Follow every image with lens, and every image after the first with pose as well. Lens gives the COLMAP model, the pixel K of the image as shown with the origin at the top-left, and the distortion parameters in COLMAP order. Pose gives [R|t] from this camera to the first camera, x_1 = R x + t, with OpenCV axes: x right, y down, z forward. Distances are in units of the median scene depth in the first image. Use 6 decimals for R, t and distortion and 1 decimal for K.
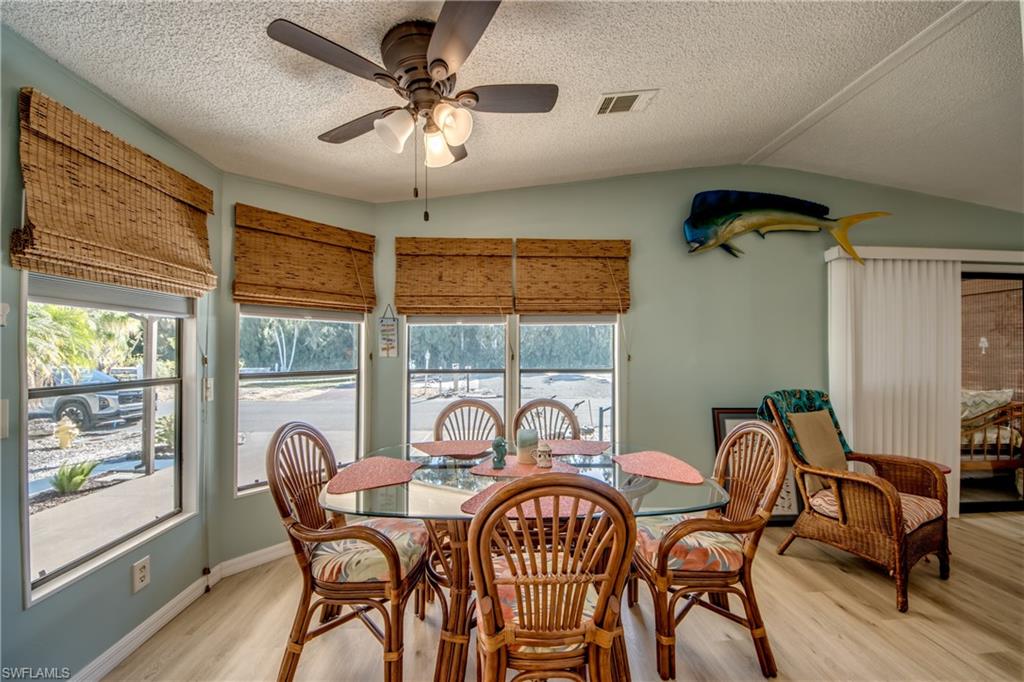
lens RADIAL K [[372.1, 0, 501.4], [0, 372.1, 351.5], [0, 0, 1]] dist [0.000923, -0.000182]
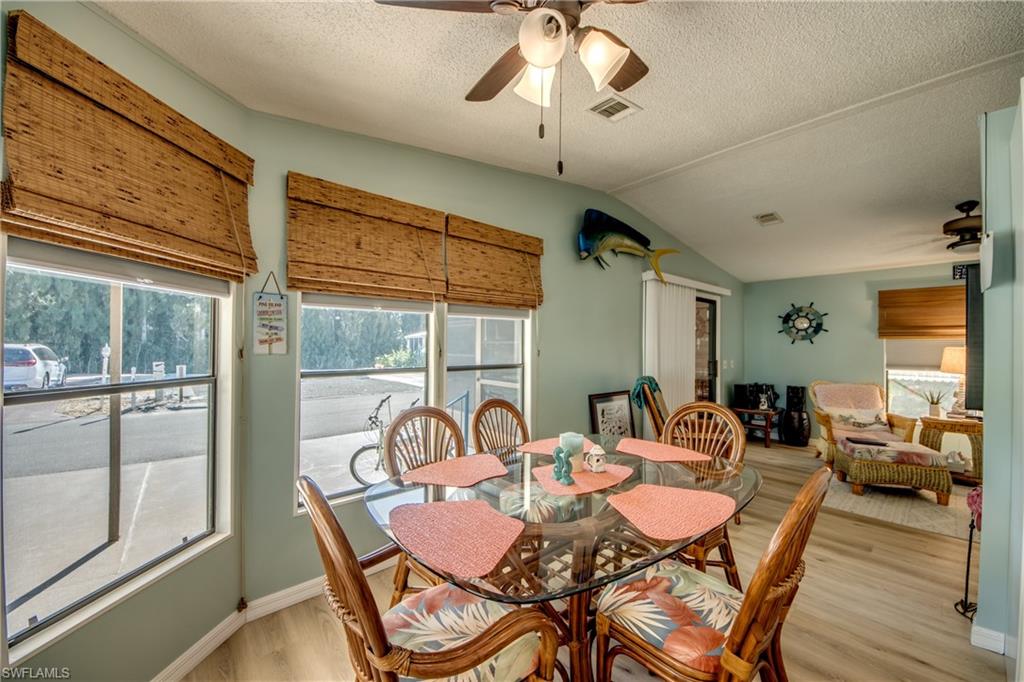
lens RADIAL K [[390.4, 0, 514.5], [0, 390.4, 345.7], [0, 0, 1]] dist [0.012556, -0.013261]
pose [[0.776632, 0.005858, 0.629927, -0.404020], [-0.006440, 0.999978, -0.001360, -0.001281], [-0.629921, -0.003001, 0.776653, 0.210578]]
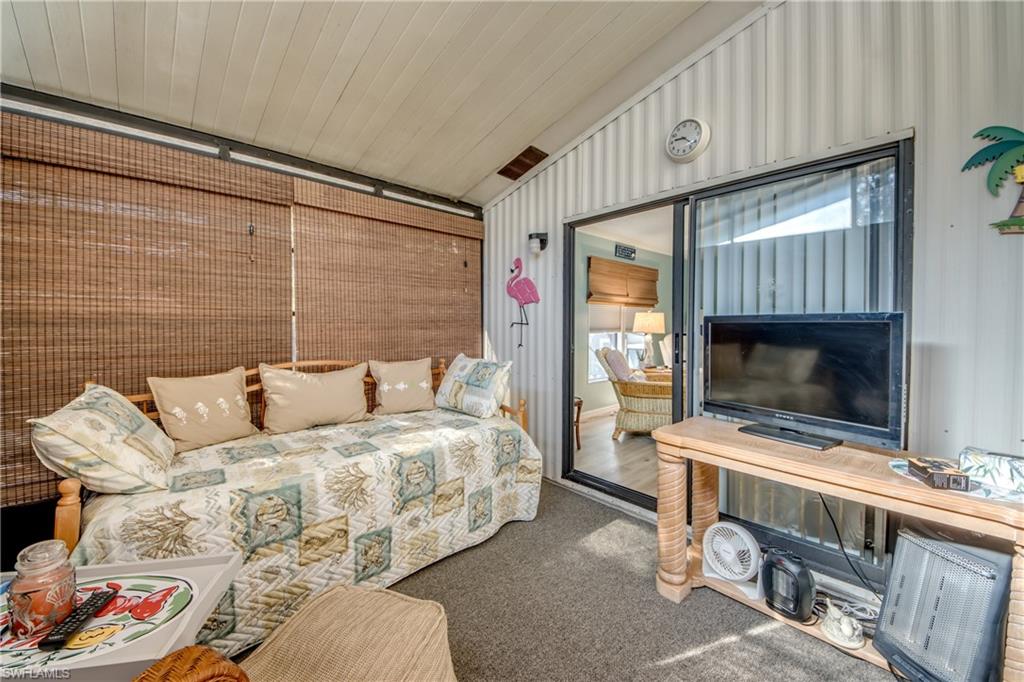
lens RADIAL K [[381.6, 0, 508.2], [0, 381.6, 342.2], [0, 0, 1]] dist [0.047688, -0.031704]
pose [[-0.639147, -0.036607, 0.768213, 0.829960], [-0.002169, 0.998948, 0.045797, 0.053317], [-0.769082, 0.027605, -0.638554, 1.918842]]
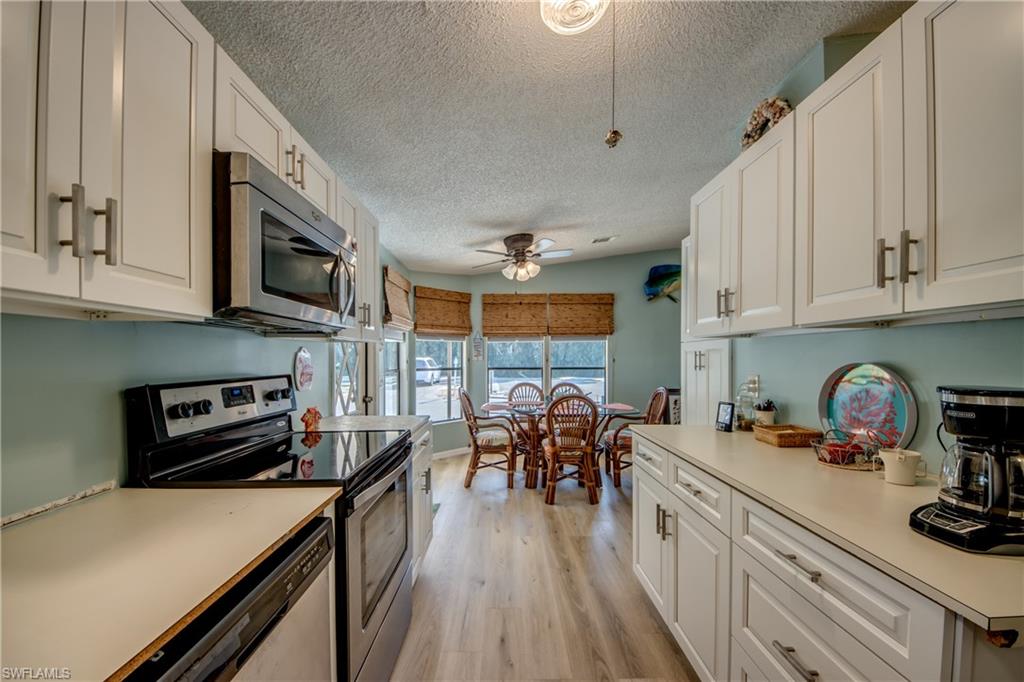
lens RADIAL K [[385.3, 0, 491.6], [0, 385.3, 359.8], [0, 0, 1]] dist [-0.000473, -0.000343]
pose [[0.998562, -0.002692, -0.053540, -0.137549], [0.003035, 0.999975, 0.006333, 0.001184], [0.053522, -0.006486, 0.998546, -0.861347]]
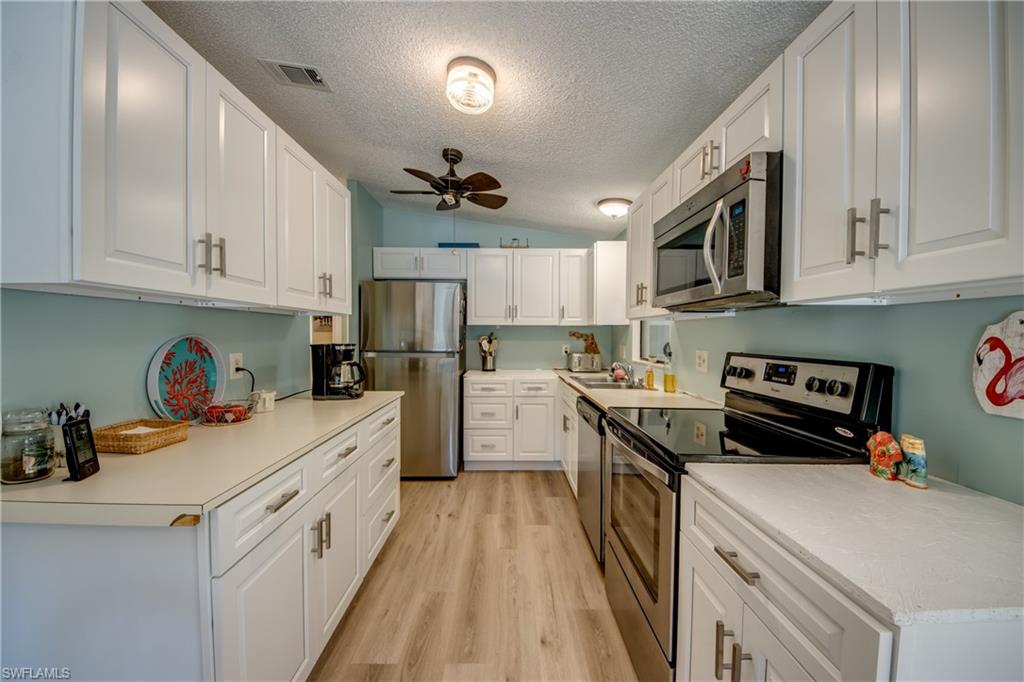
lens RADIAL K [[385.1, 0, 509.7], [0, 385.1, 344.0], [0, 0, 1]] dist [0.013537, -0.000097]
pose [[-0.999606, -0.008909, 0.026619, -0.155141], [-0.008272, 0.999679, 0.023946, 0.002825], [-0.026824, 0.023717, -0.999359, 0.202056]]
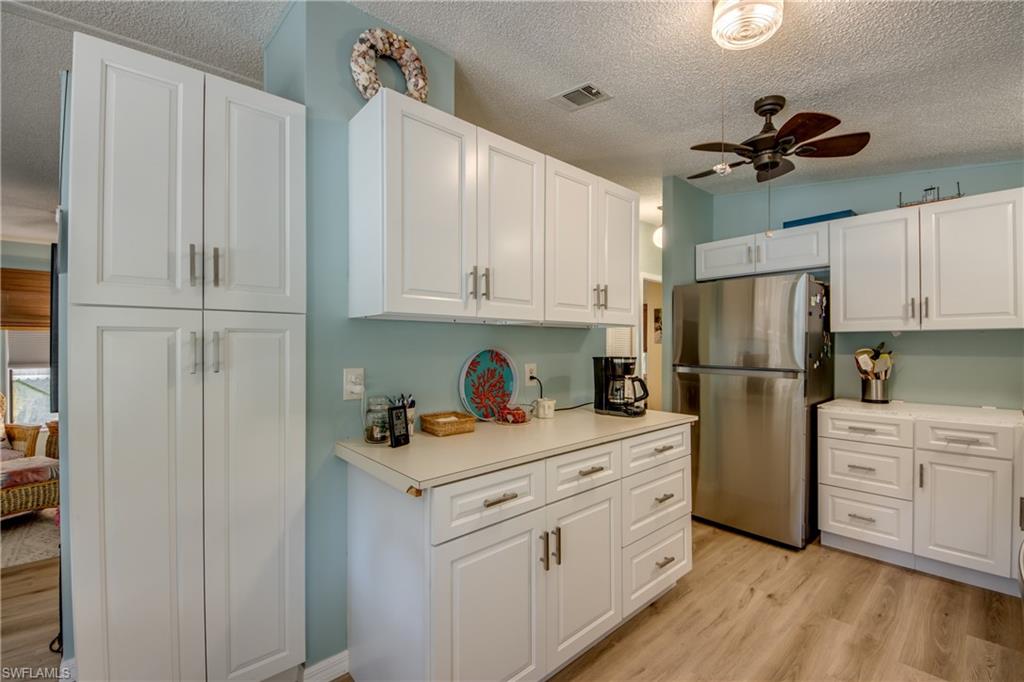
lens RADIAL K [[429.2, 0, 506.7], [0, 429.2, 344.6], [0, 0, 1]] dist [0.029065, -0.020739]
pose [[-0.630192, -0.003212, 0.776432, -0.291376], [-0.002533, 0.999995, 0.002081, -0.000275], [-0.776435, -0.000655, -0.630197, 0.115950]]
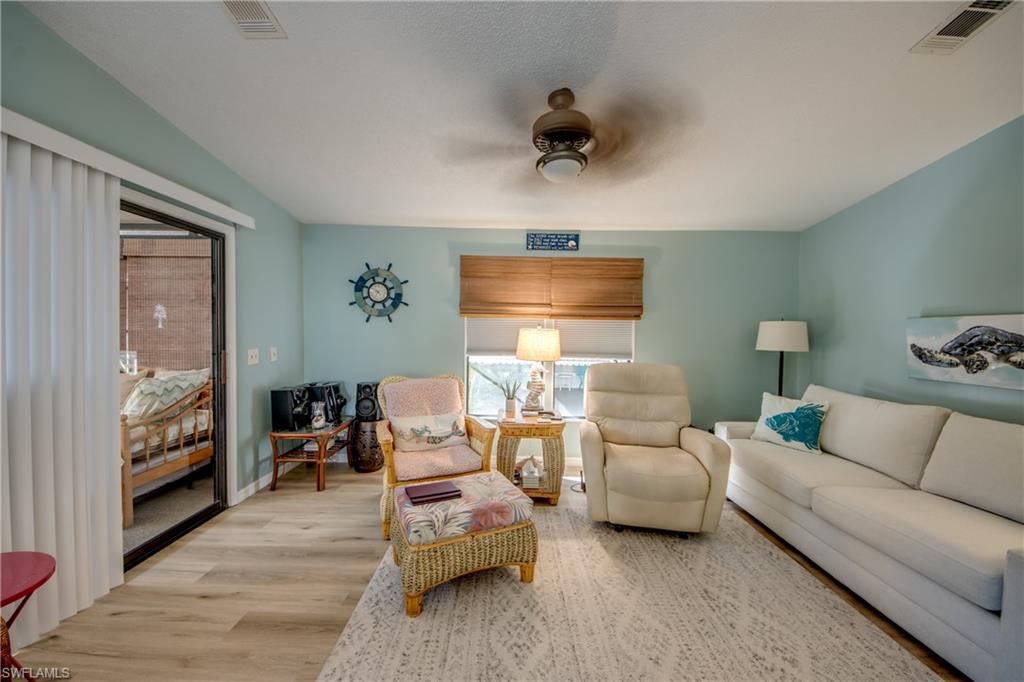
lens RADIAL K [[381.6, 0, 508.2], [0, 381.6, 342.2], [0, 0, 1]] dist [0.047688, -0.031704]
pose [[0.042355, -0.029308, 0.998673, 0.611033], [-0.016151, 0.999419, 0.030015, 0.000627], [-0.998972, -0.017401, 0.041857, 0.313470]]
